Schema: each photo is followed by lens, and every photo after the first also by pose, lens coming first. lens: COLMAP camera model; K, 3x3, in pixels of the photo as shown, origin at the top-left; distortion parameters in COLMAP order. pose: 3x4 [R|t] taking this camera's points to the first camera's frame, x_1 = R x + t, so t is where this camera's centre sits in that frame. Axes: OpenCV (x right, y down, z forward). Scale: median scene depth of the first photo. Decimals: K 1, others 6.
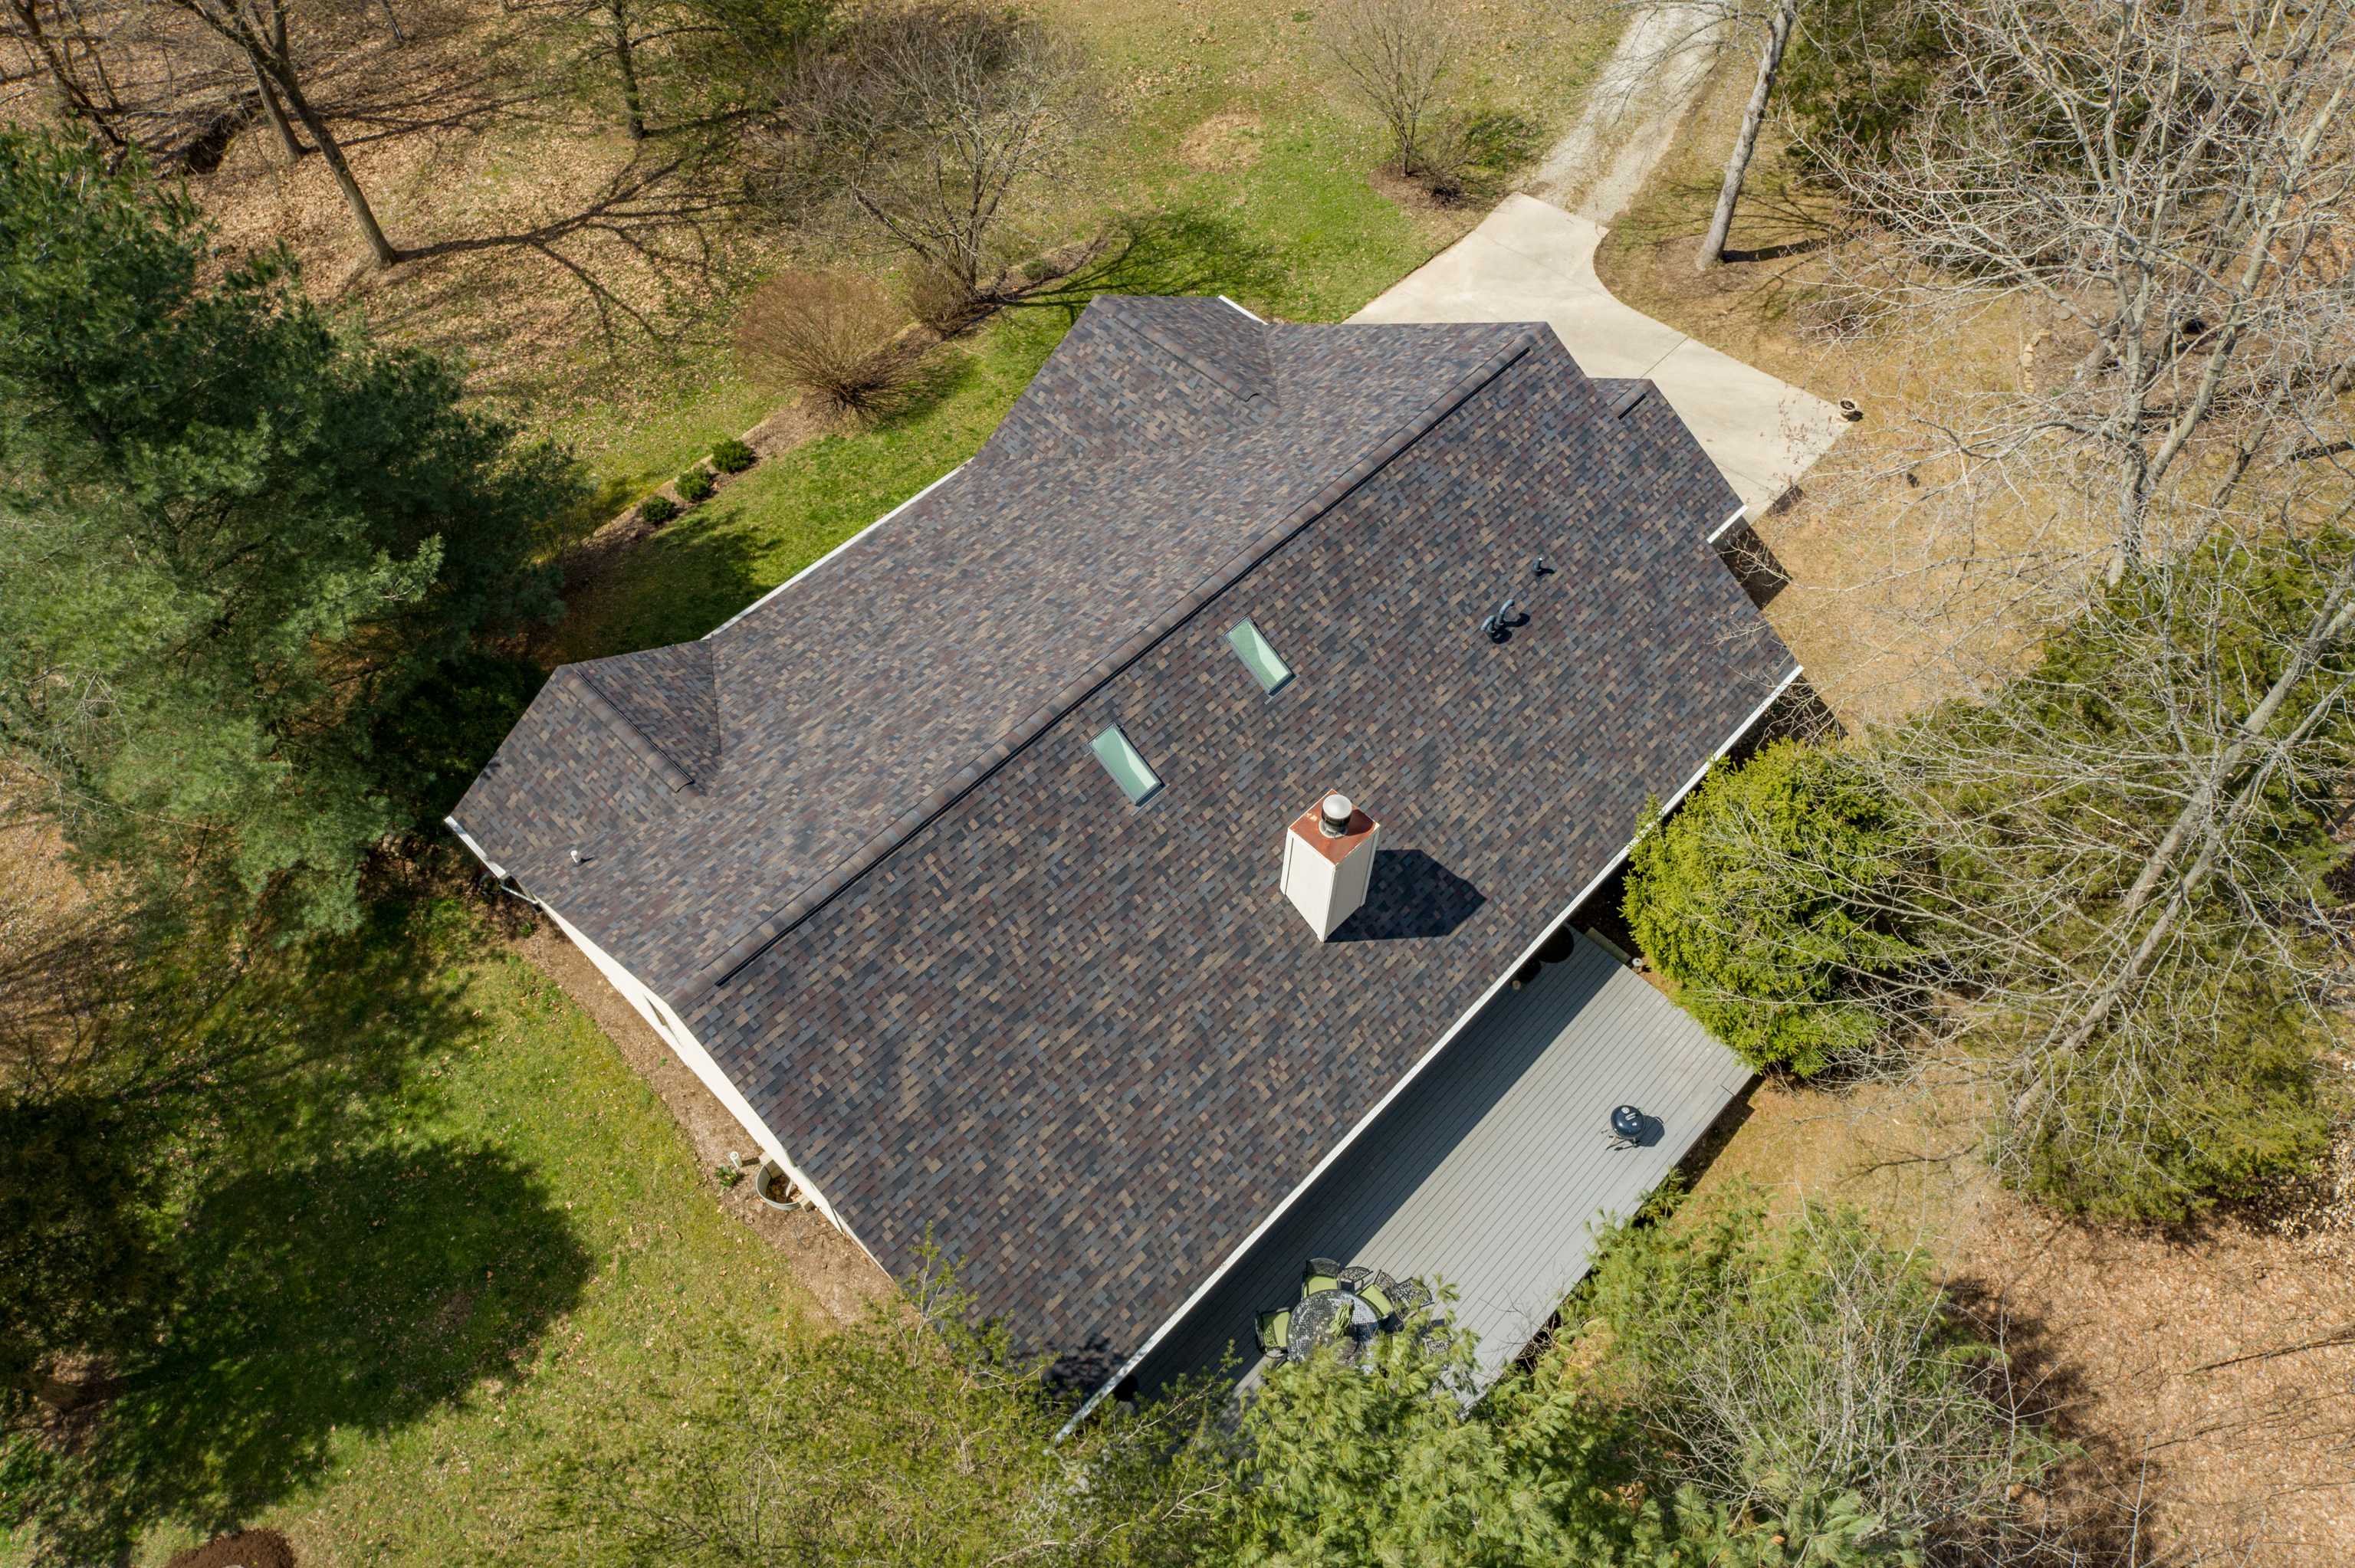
lens RADIAL K [[1580.7, 0, 1162.9], [0, 1580.7, 780.0], [0, 0, 1]] dist [0.006630, 0.002313]
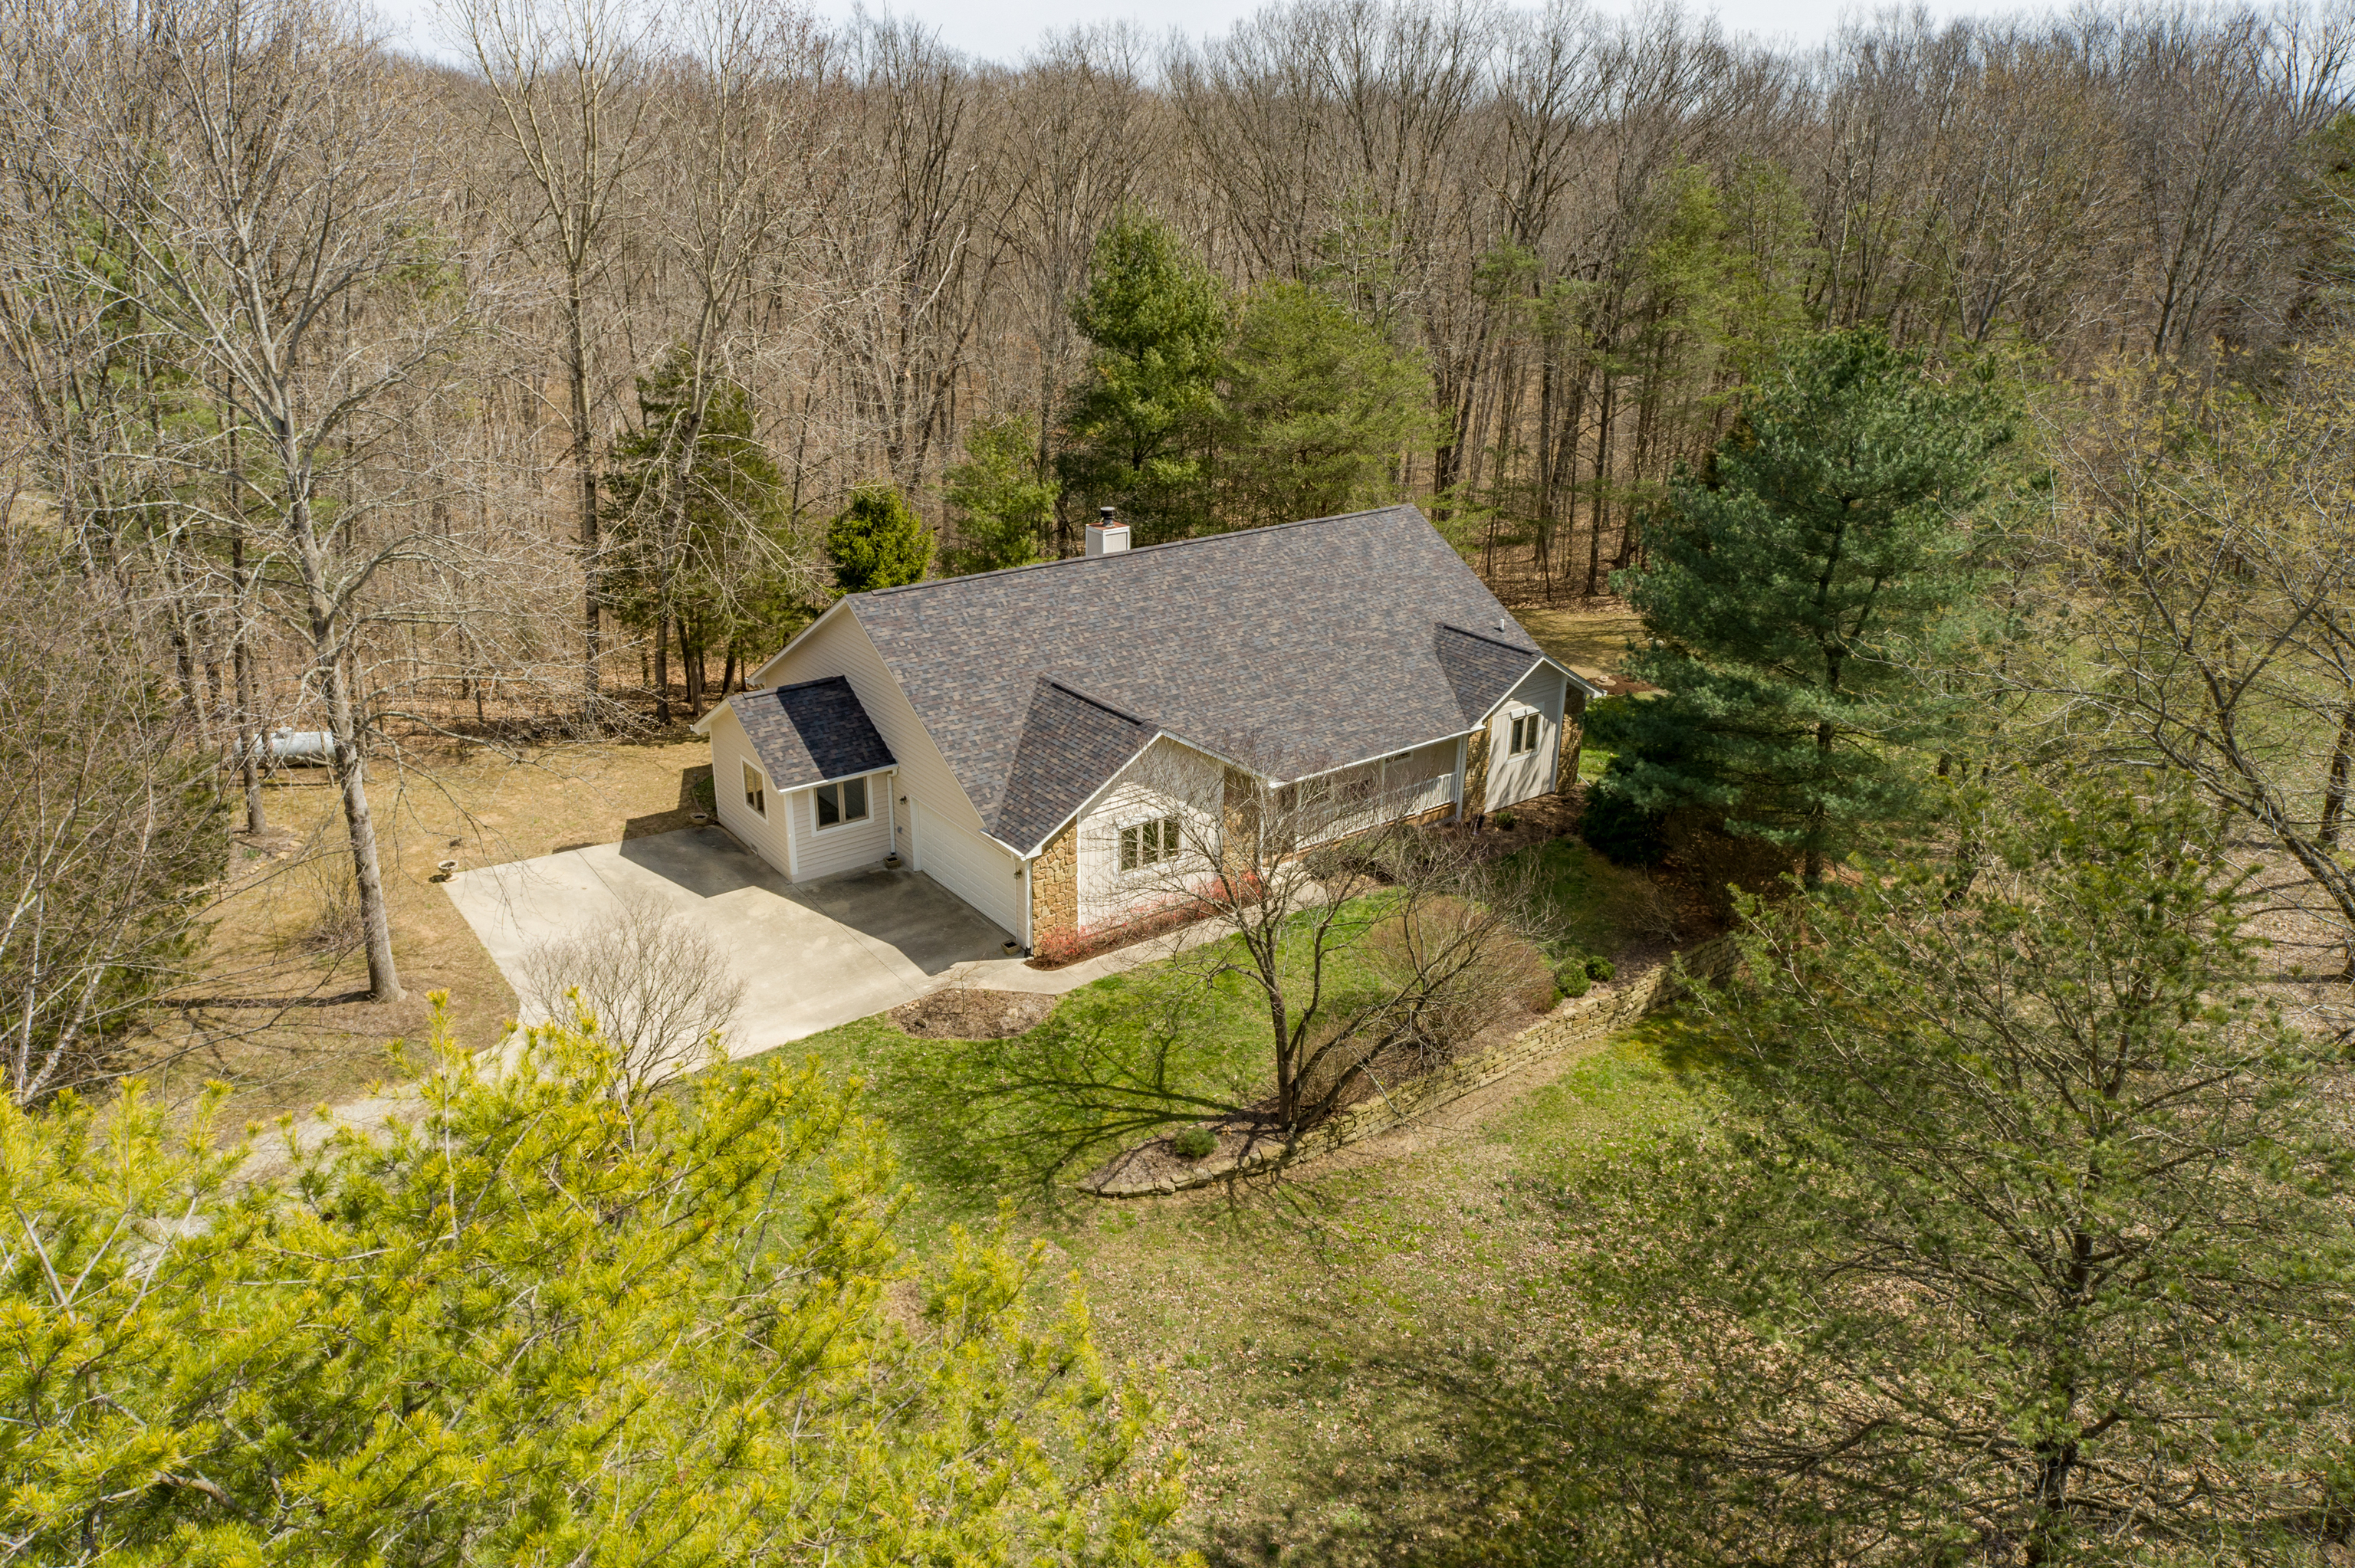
lens RADIAL K [[1603.6, 0, 1177.5], [0, 1603.6, 784.0], [0, 0, 1]] dist [-0.014303, 0.020628]
pose [[-0.989406, -0.067888, 0.128324, -0.180299], [0.109433, 0.232069, 0.966524, -1.253383], [-0.095395, 0.970327, -0.222181, 1.170946]]
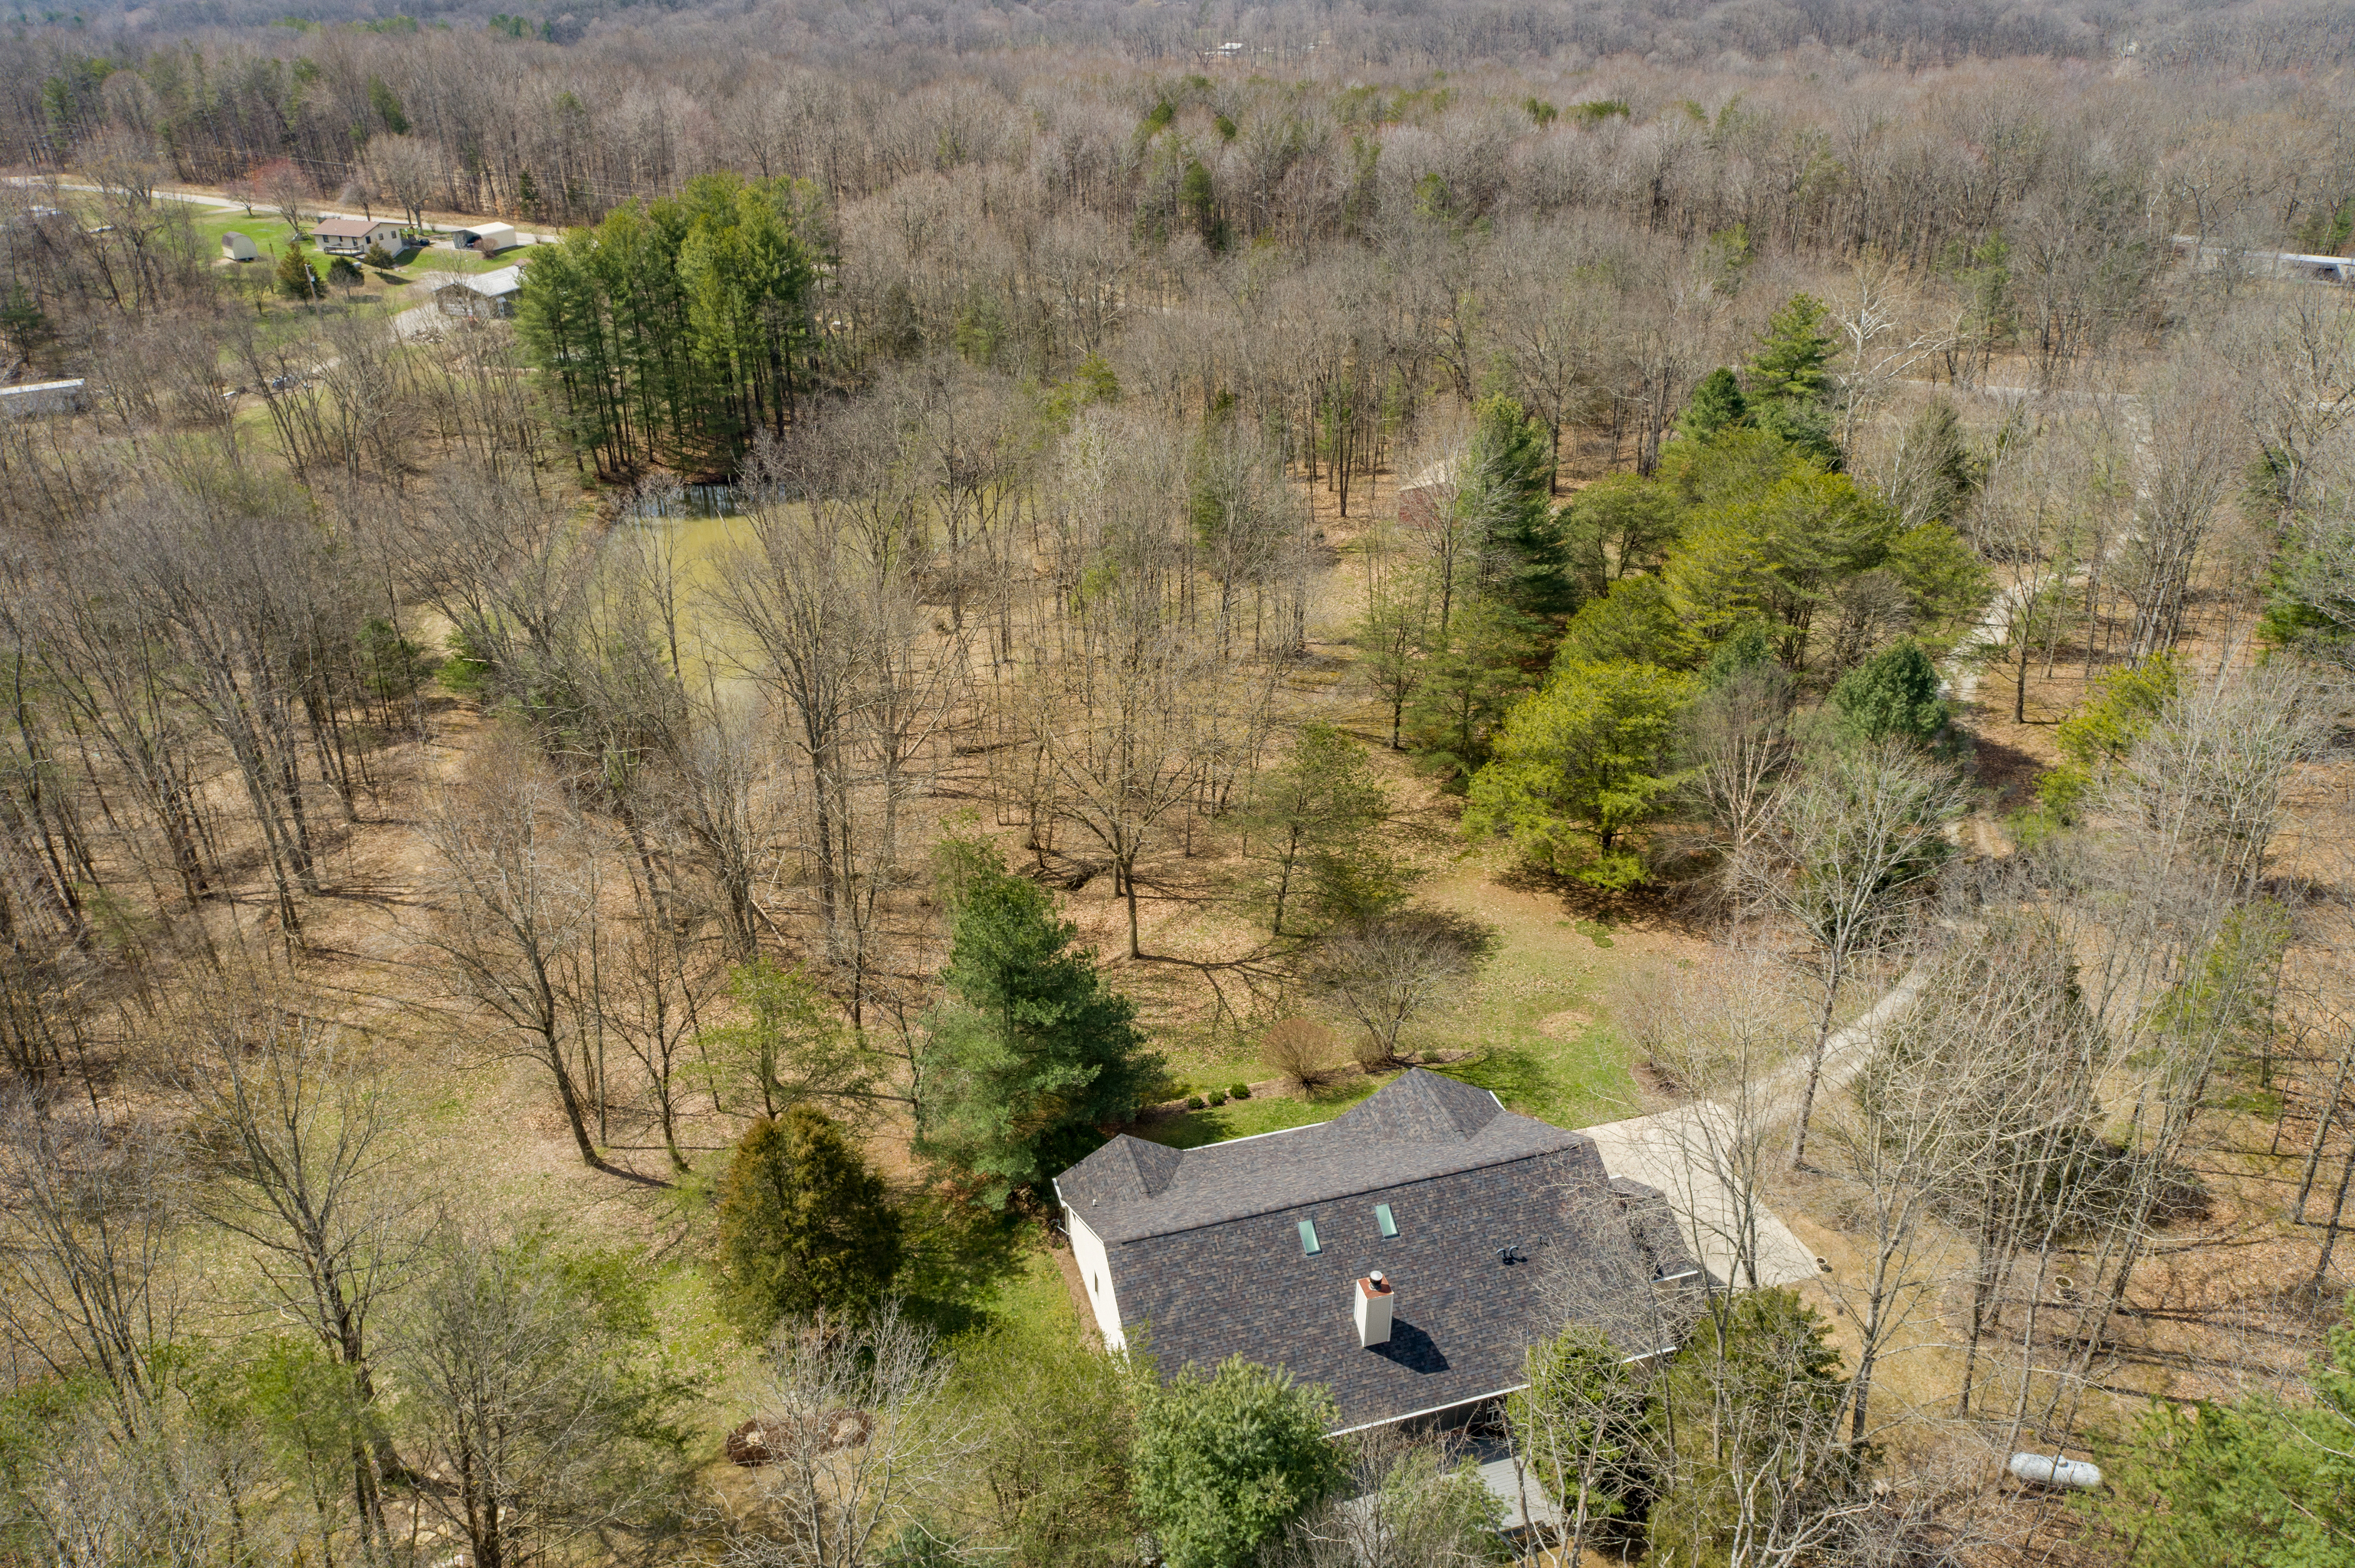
lens RADIAL K [[1580.7, 0, 1162.9], [0, 1580.7, 780.0], [0, 0, 1]] dist [0.006630, 0.002313]
pose [[0.870632, 0.223537, -0.438213, 0.458609], [-0.401270, 0.838011, -0.369756, 0.259878], [0.284573, 0.497764, 0.819298, -0.917516]]
